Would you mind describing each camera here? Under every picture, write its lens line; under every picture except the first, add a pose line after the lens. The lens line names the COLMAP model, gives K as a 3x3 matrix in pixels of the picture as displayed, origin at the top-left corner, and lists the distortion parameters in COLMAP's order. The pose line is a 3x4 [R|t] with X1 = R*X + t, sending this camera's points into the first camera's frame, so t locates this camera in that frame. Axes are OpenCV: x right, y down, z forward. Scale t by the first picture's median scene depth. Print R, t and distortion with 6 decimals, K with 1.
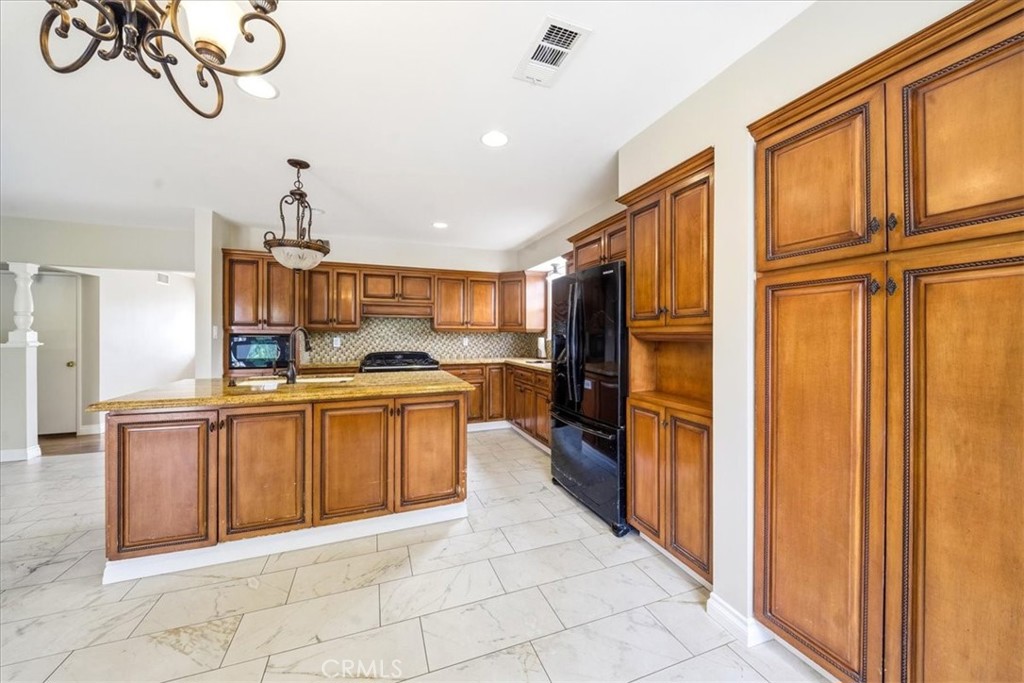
lens RADIAL K [[361.7, 0, 504.1], [0, 361.7, 337.0], [0, 0, 1]] dist [0.001164, -0.001050]
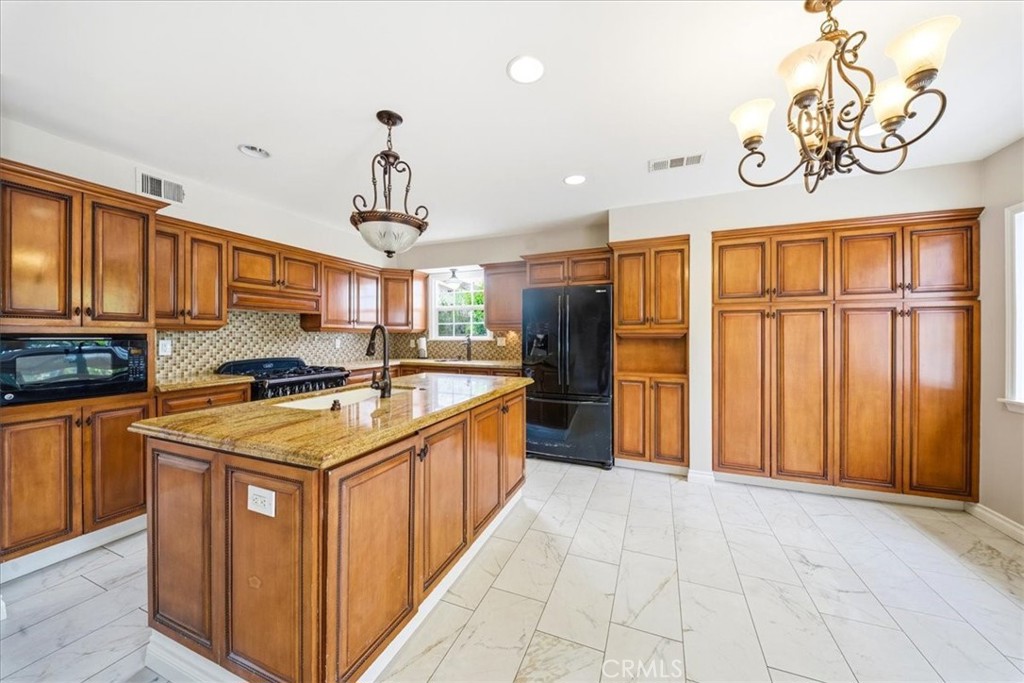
lens RADIAL K [[361.7, 0, 503.7], [0, 361.7, 339.2], [0, 0, 1]] dist [0.001164, -0.001050]
pose [[0.681152, -0.011416, 0.732053, -1.223459], [0.007471, 0.999935, 0.008641, -0.001762], [-0.732104, -0.000417, 0.681193, 0.350449]]
